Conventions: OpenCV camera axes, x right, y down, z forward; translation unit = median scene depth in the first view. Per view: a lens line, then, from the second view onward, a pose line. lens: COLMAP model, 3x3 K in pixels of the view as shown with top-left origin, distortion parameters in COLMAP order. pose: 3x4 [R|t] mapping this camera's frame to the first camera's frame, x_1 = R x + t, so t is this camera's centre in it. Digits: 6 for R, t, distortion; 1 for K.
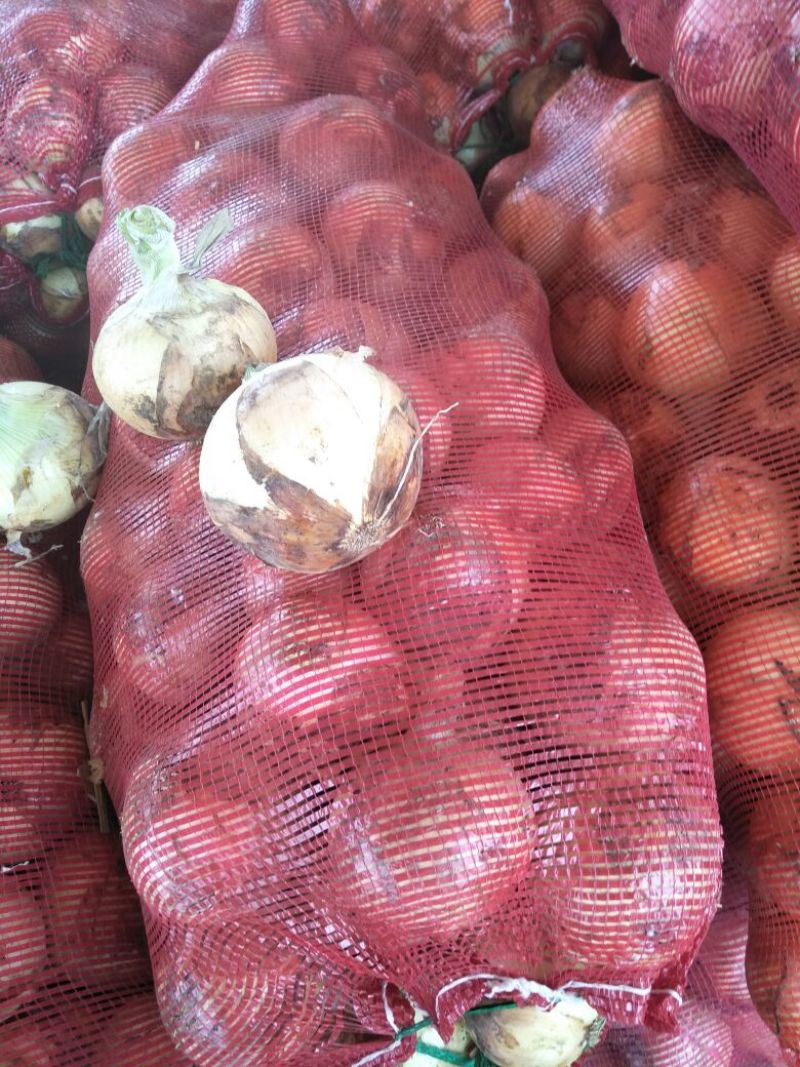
lens RADIAL K [[808.5, 0, 443.3], [0, 808.5, 533.5], [0, 0, 1]] dist [0.036680, -0.036208]
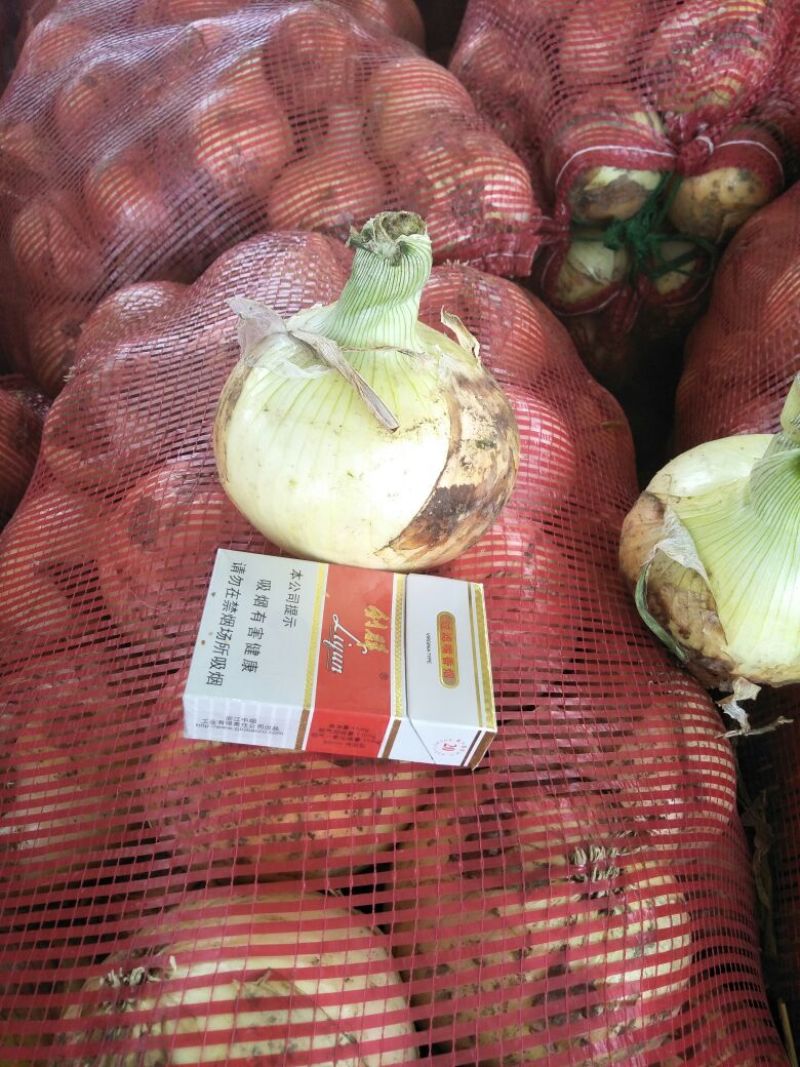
lens RADIAL K [[788.5, 0, 400.0], [0, 788.5, 533.5], [0, 0, 1]] dist [0.010298, -0.017267]
pose [[0.947280, 0.317208, -0.045158, -0.775255], [-0.317224, 0.948325, 0.006997, -0.029293], [0.045044, 0.007697, 0.998955, 0.409843]]
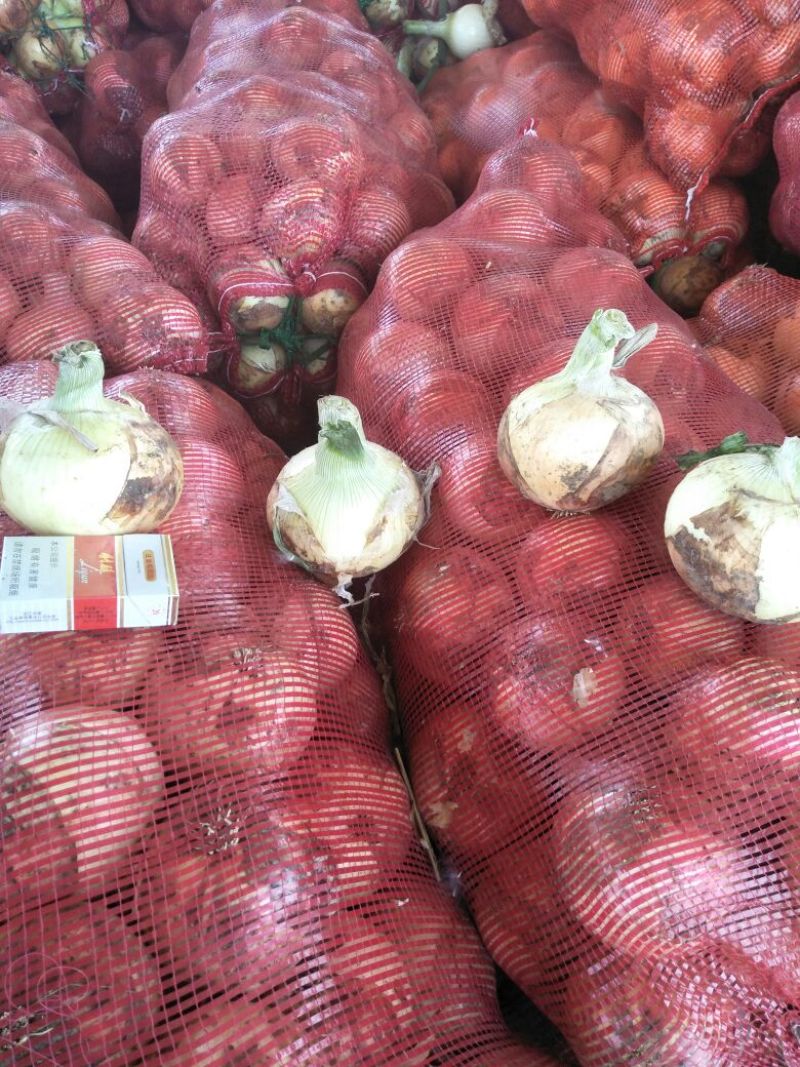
lens RADIAL K [[805.8, 0, 409.4], [0, 805.8, 537.9], [0, 0, 1]] dist [0.033366, -0.033125]
pose [[0.976631, 0.137641, 0.165066, -0.622661], [-0.108983, 0.979114, -0.171633, 0.119595], [-0.185242, 0.149633, 0.971234, -0.025395]]
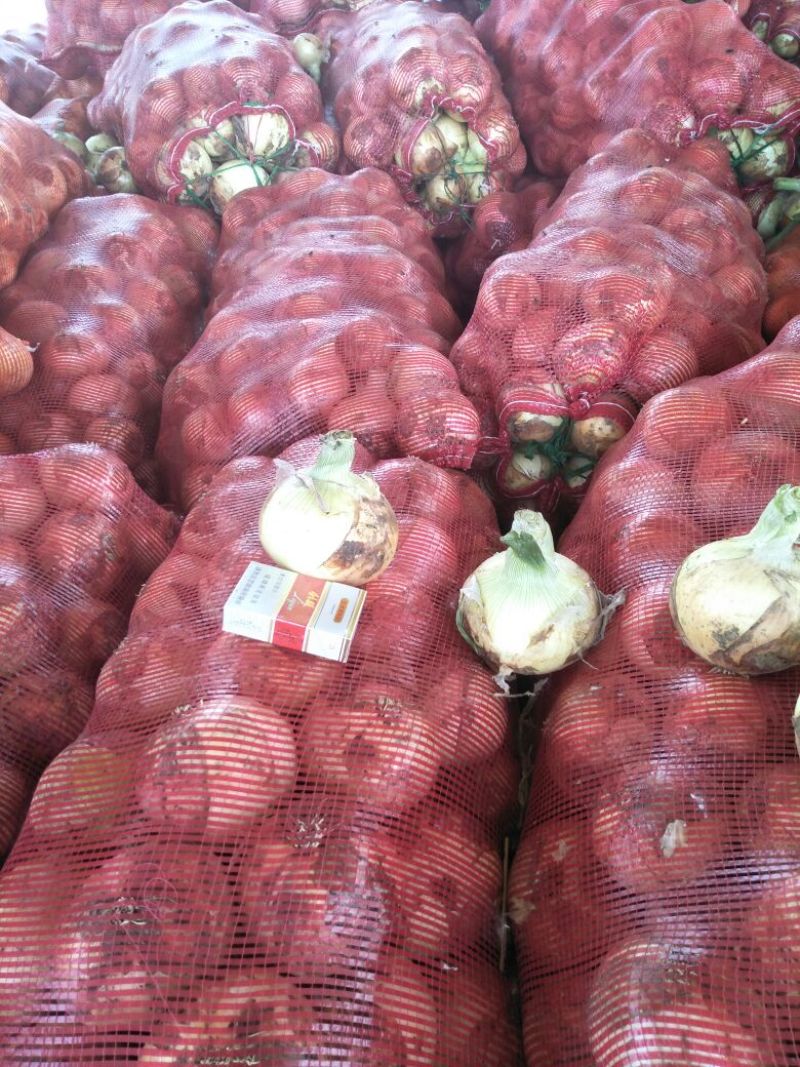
lens RADIAL K [[805.8, 0, 409.4], [0, 805.8, 537.9], [0, 0, 1]] dist [0.033366, -0.033125]
pose [[0.893343, 0.376562, -0.245233, -0.439015], [-0.422574, 0.889592, -0.173371, 0.091253], [0.152872, 0.258509, 0.953836, -0.162745]]
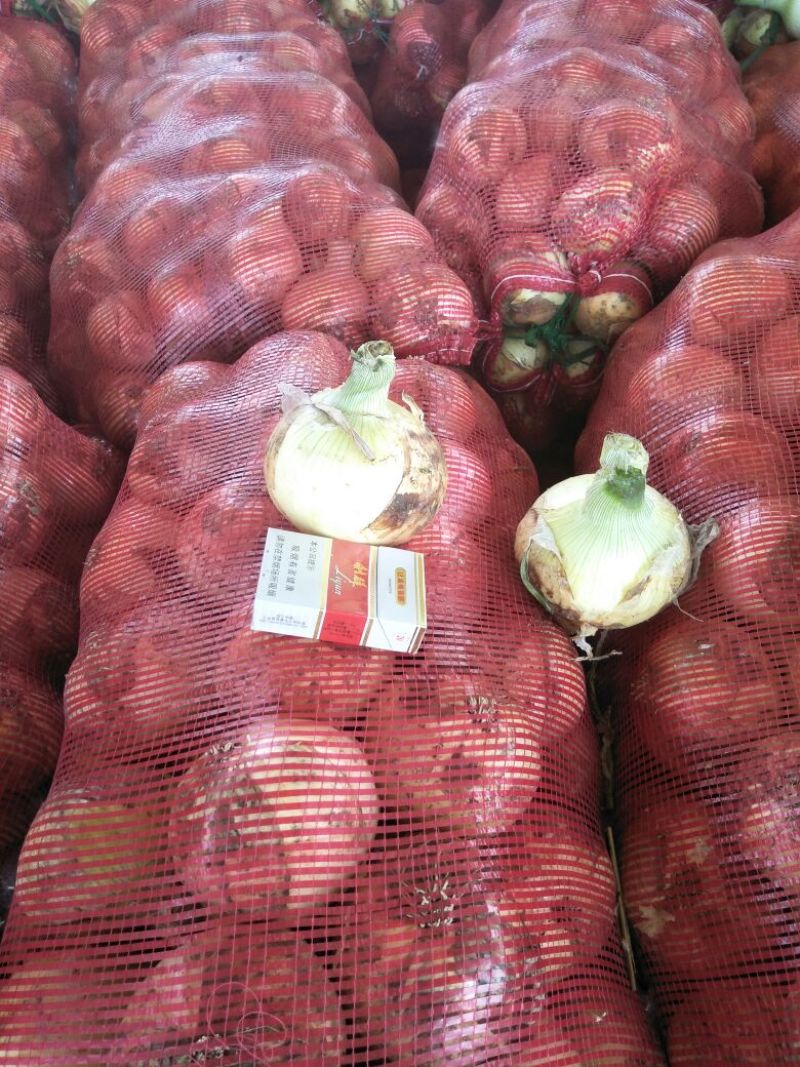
lens RADIAL K [[799.6, 0, 400.0], [0, 799.6, 533.5], [0, 0, 1]] dist [0.032388, -0.035154]
pose [[0.942585, 0.331865, -0.037401, -0.736154], [-0.333827, 0.939493, -0.076890, 0.042128], [0.009621, 0.084961, 0.996338, 0.053942]]
